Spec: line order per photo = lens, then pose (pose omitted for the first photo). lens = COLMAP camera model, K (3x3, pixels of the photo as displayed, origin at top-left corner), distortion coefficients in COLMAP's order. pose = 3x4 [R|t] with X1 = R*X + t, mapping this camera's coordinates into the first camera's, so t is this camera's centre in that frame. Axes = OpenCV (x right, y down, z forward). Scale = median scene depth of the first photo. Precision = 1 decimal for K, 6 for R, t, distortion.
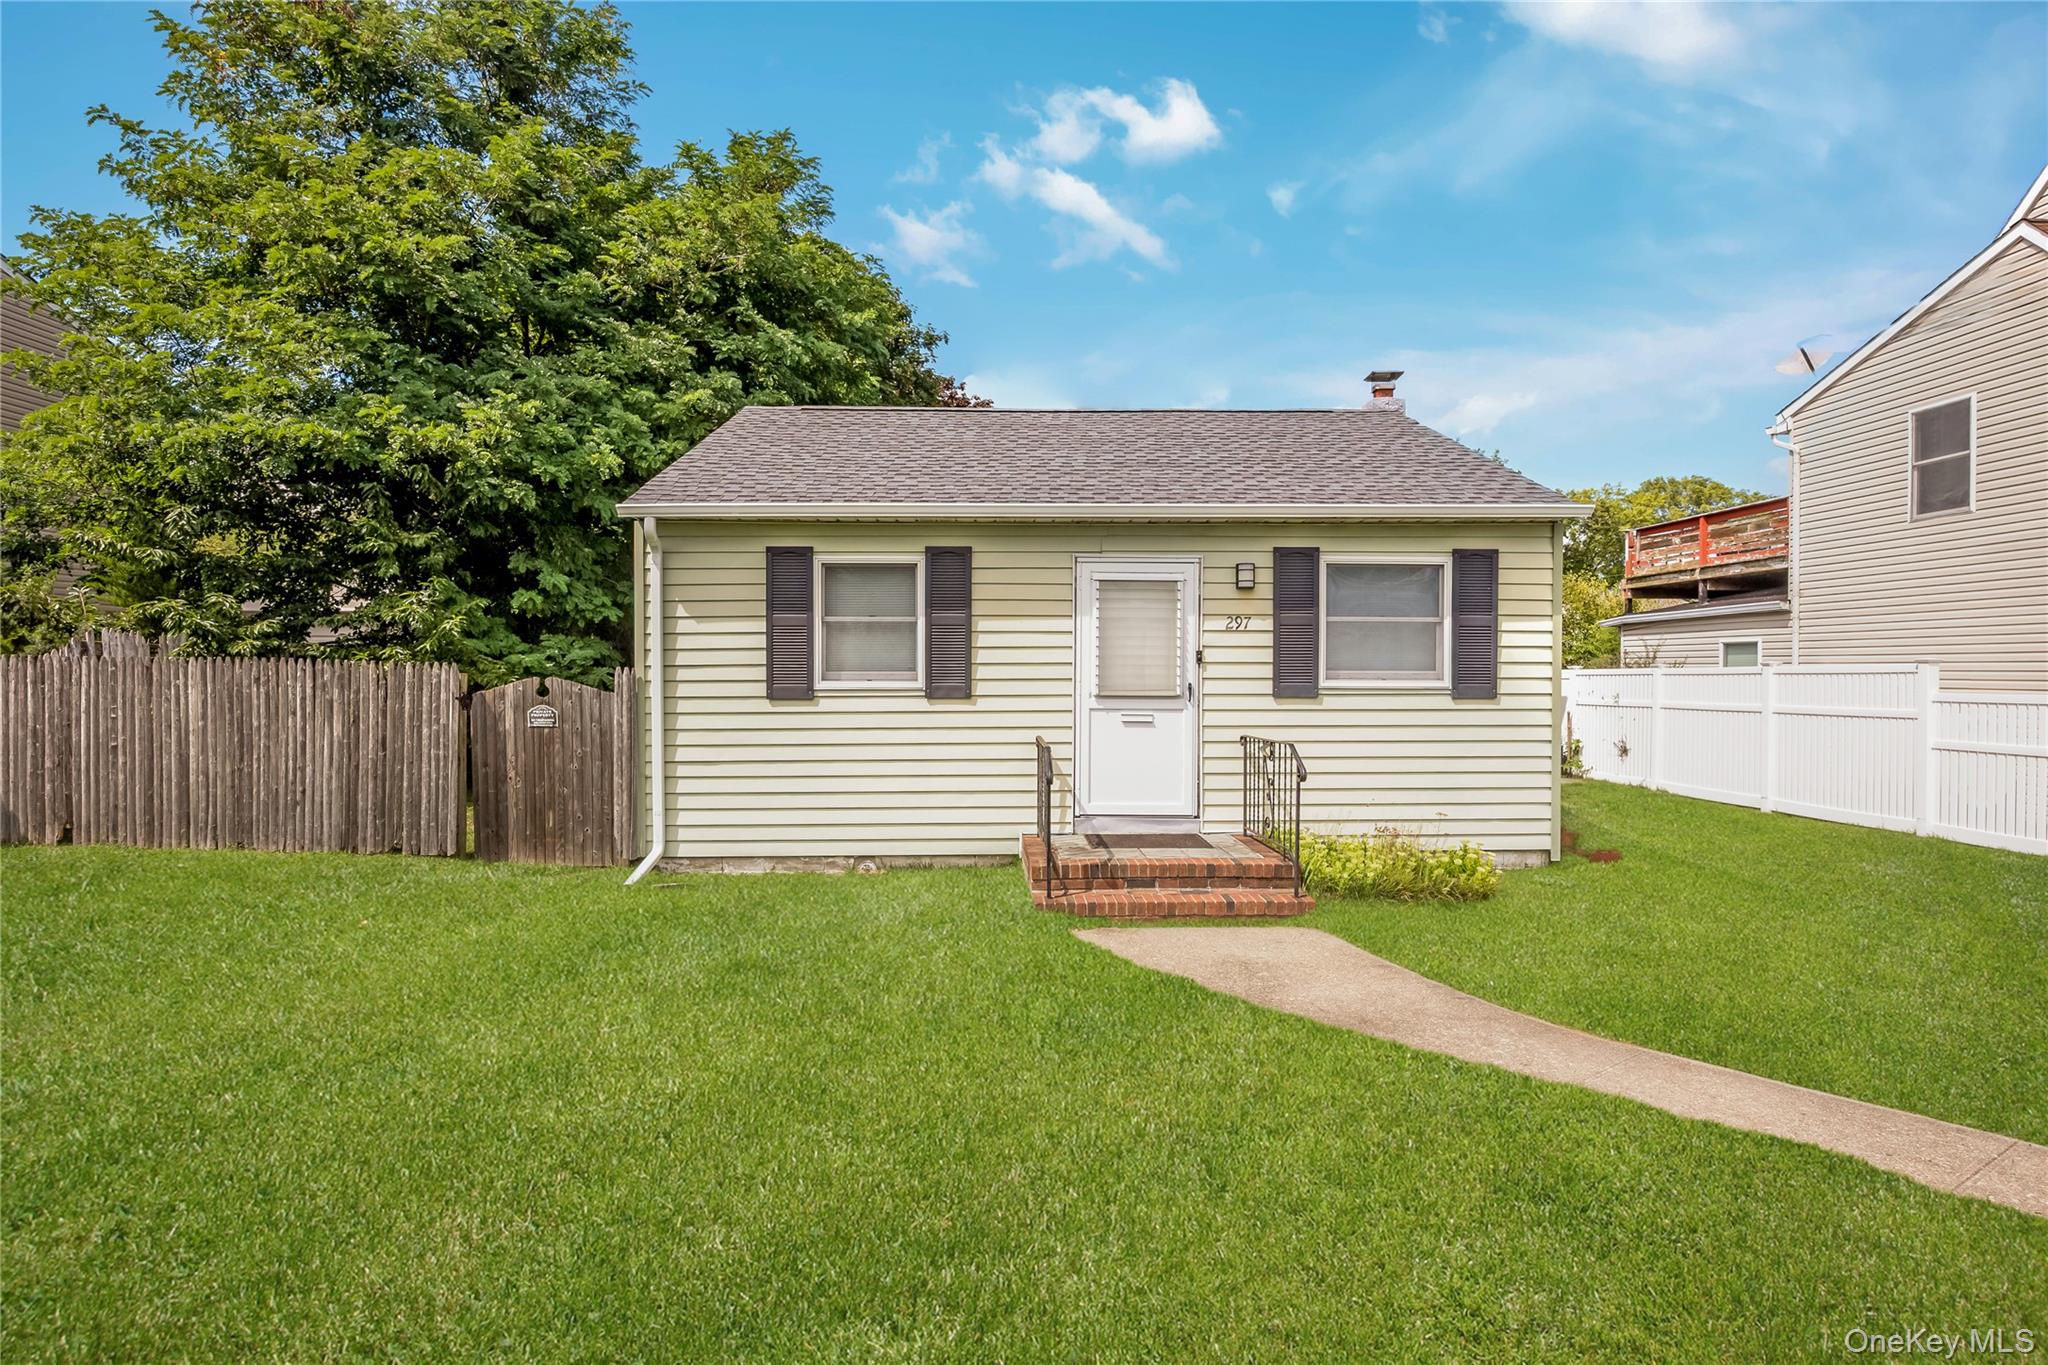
lens RADIAL K [[1004.5, 0, 1019.2], [0, 1004.5, 671.5], [0, 0, 1]] dist [-0.001824, 0.001978]
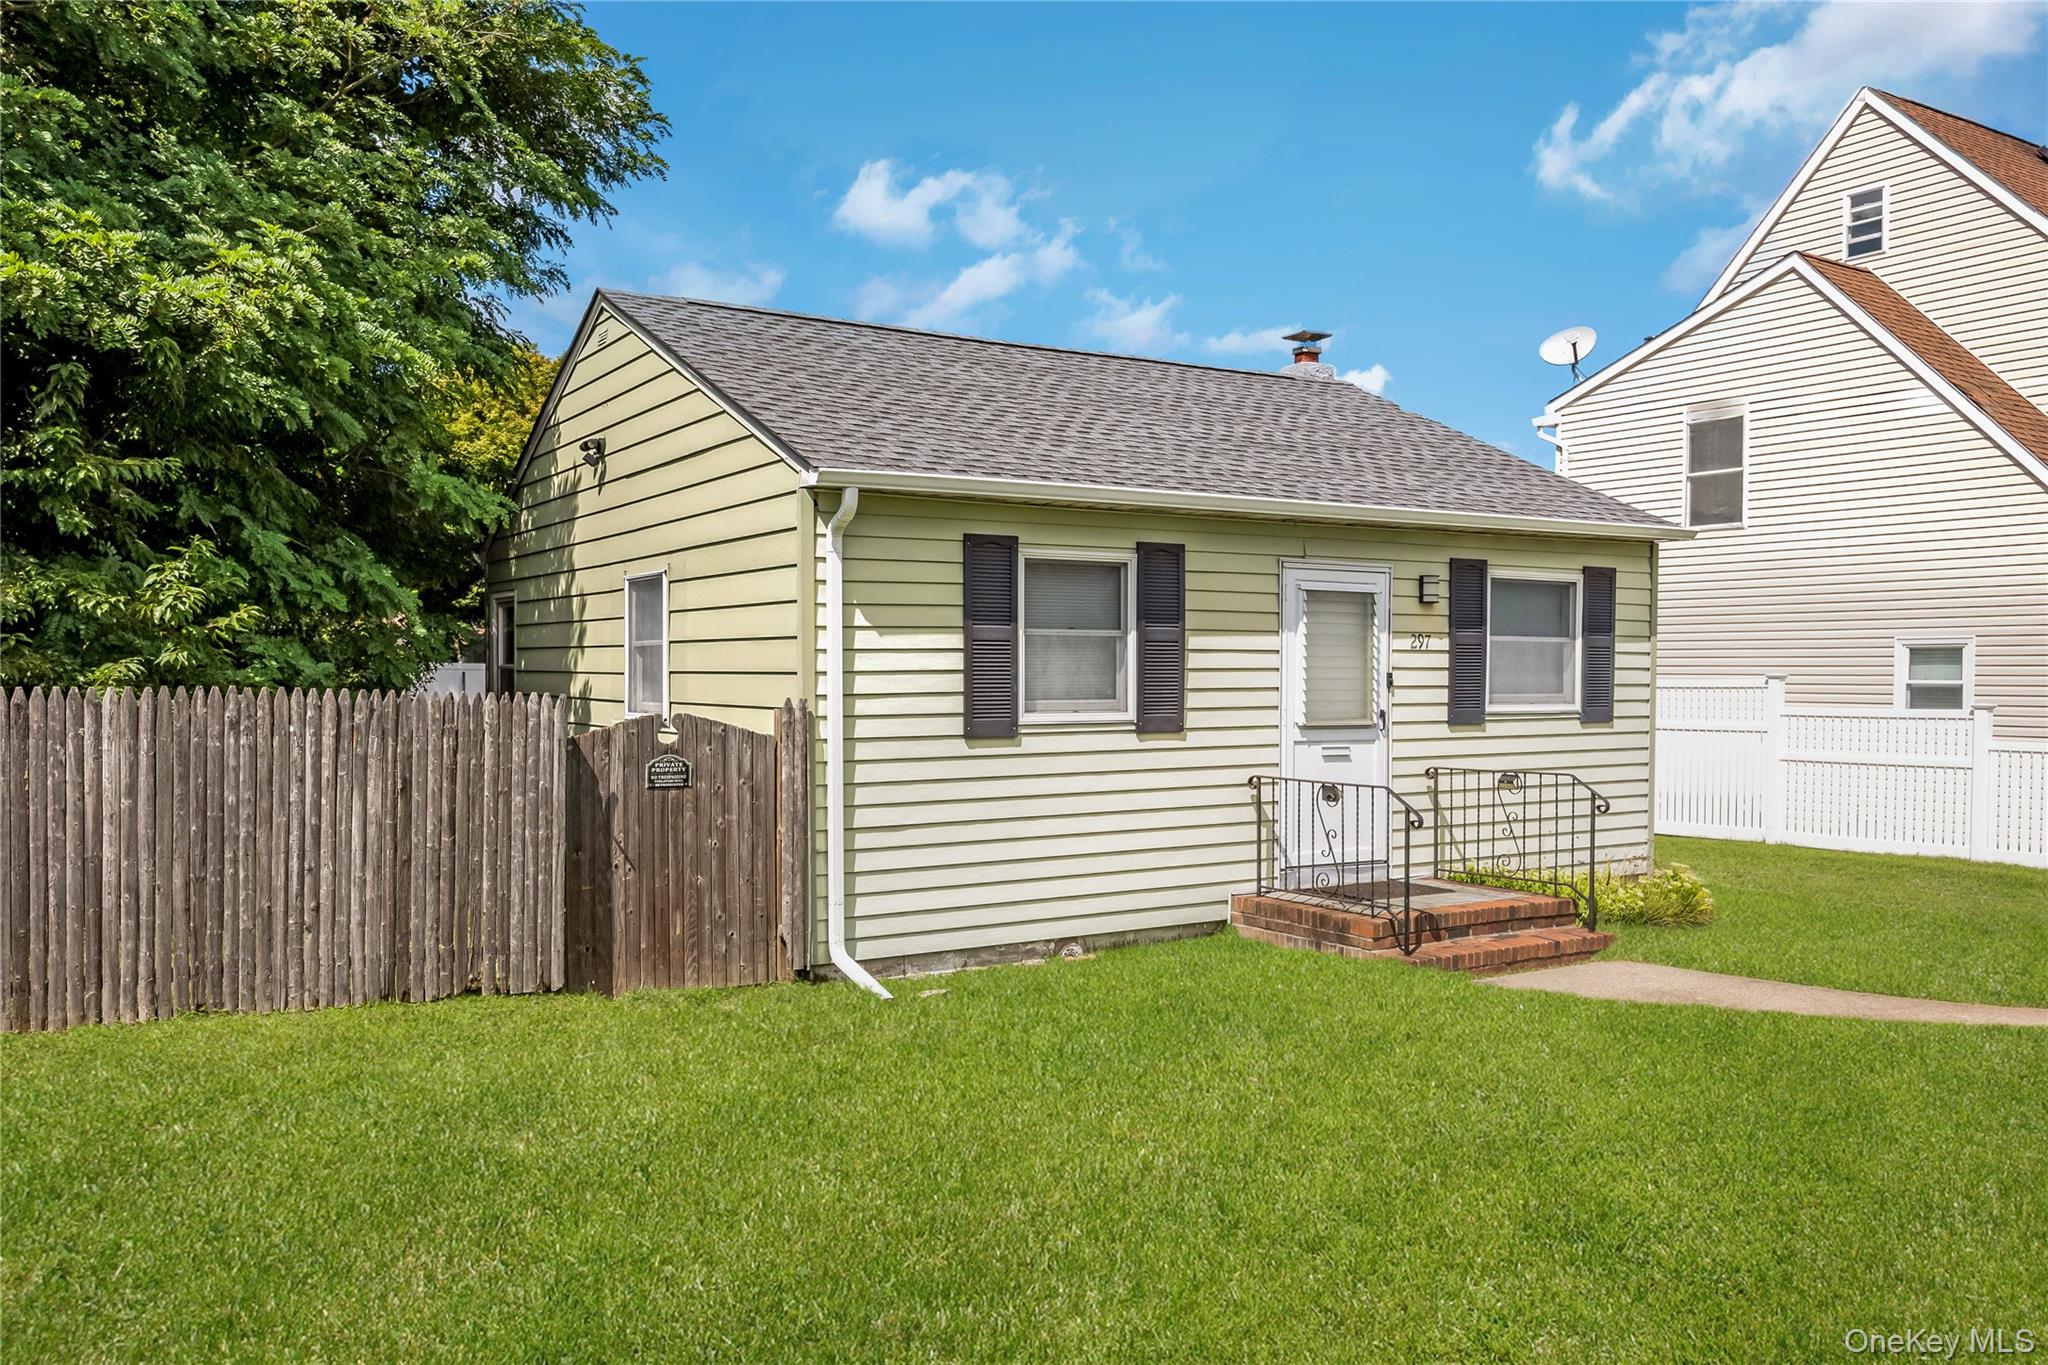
lens RADIAL K [[1570.1, 0, 1024.6], [0, 1570.1, 686.2], [0, 0, 1]] dist [0.029207, -0.002721]
pose [[0.864824, -0.004540, 0.502054, -0.794315], [0.000094, 0.999961, 0.008881, -0.021620], [-0.502074, -0.007633, 0.864791, -0.030840]]
